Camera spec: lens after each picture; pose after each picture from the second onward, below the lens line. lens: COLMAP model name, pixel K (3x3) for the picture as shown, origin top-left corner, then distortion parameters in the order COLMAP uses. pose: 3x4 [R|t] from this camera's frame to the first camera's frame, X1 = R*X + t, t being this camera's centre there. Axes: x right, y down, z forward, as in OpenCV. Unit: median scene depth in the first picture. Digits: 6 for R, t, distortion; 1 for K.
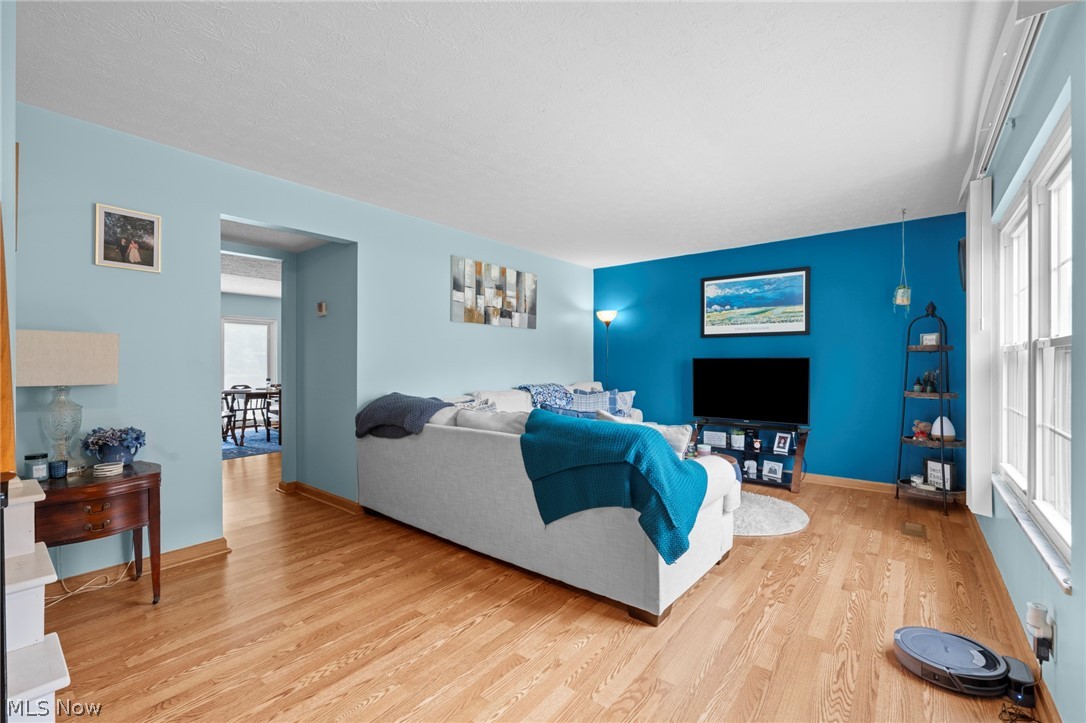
lens RADIAL K [[468.2, 0, 538.0], [0, 468.2, 362.6], [0, 0, 1]] dist [-0.000936, -0.001739]
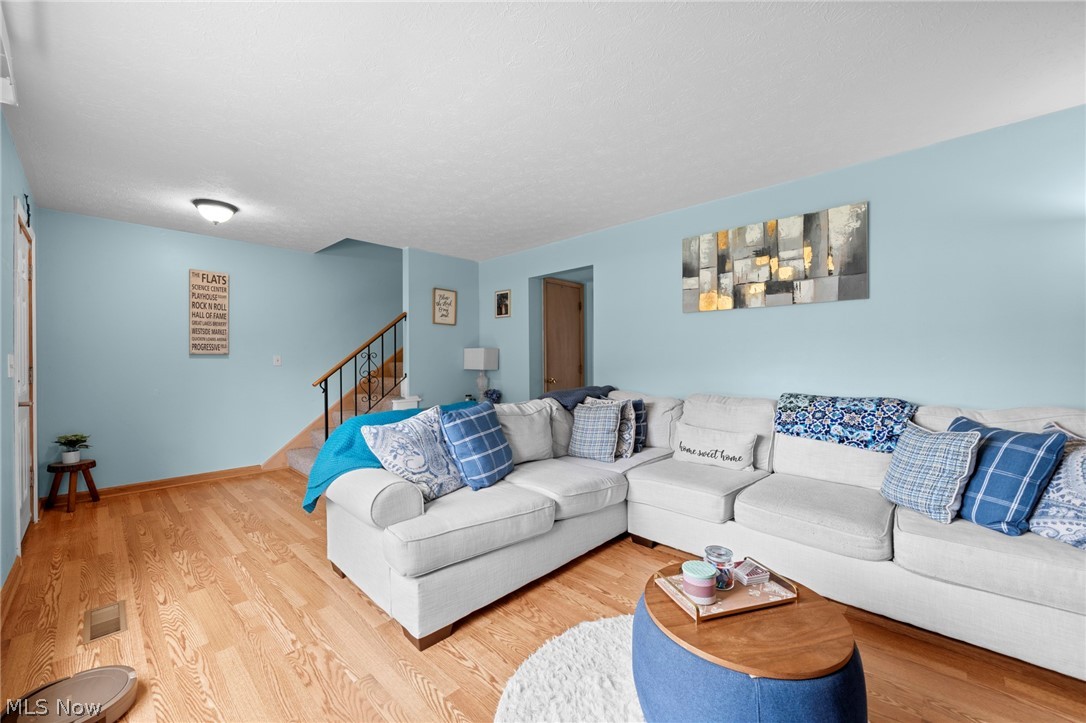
lens RADIAL K [[435.2, 0, 544.1], [0, 435.2, 359.5], [0, 0, 1]] dist [-0.001807, 0.000021]
pose [[-0.092694, -0.001098, -0.995694, 0.630157], [0.004403, 0.999989, -0.001513, -0.000149], [0.995685, -0.004524, -0.092688, 0.771168]]
